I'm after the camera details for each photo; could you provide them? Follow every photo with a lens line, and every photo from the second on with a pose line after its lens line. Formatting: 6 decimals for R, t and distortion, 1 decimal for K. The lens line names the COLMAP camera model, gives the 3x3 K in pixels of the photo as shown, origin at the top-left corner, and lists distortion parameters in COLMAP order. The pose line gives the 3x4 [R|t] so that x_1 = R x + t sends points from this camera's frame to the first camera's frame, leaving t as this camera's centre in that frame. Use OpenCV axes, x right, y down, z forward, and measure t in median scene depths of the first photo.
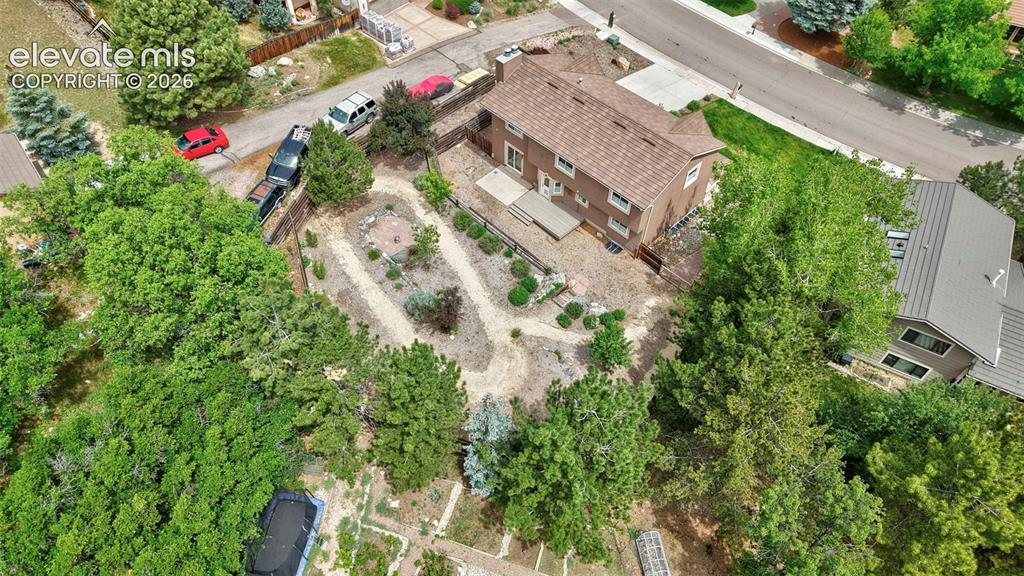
lens RADIAL K [[675.2, 0, 517.6], [0, 675.2, 292.9], [0, 0, 1]] dist [0.003427, -0.020096]
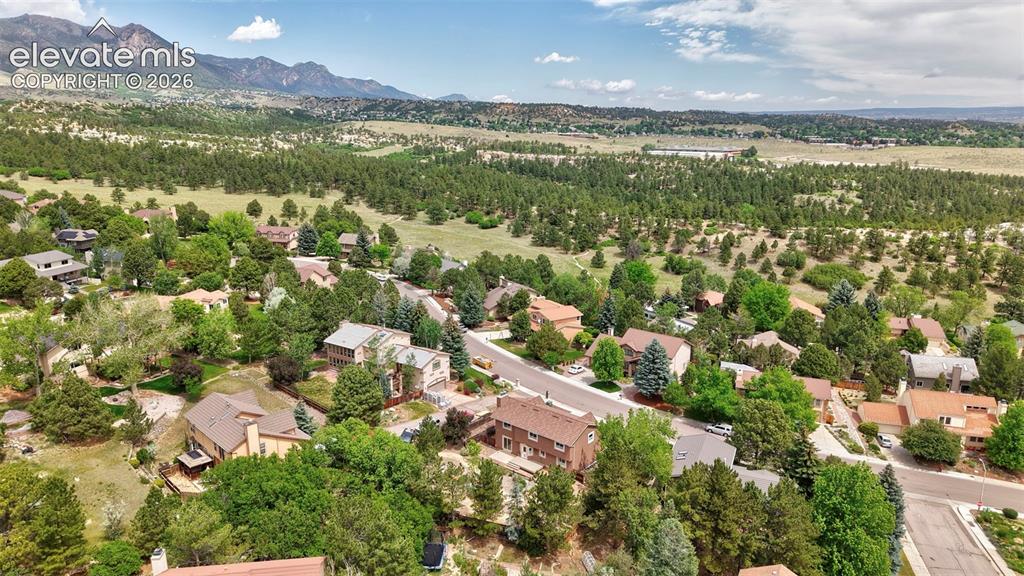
lens RADIAL K [[675.2, 0, 505.4], [0, 675.2, 291.3], [0, 0, 1]] dist [0.003427, -0.020096]
pose [[0.996491, -0.028594, 0.078670, -0.160218], [0.071163, 0.784240, -0.616363, 0.707444], [-0.044072, 0.619798, 0.783523, -0.902405]]
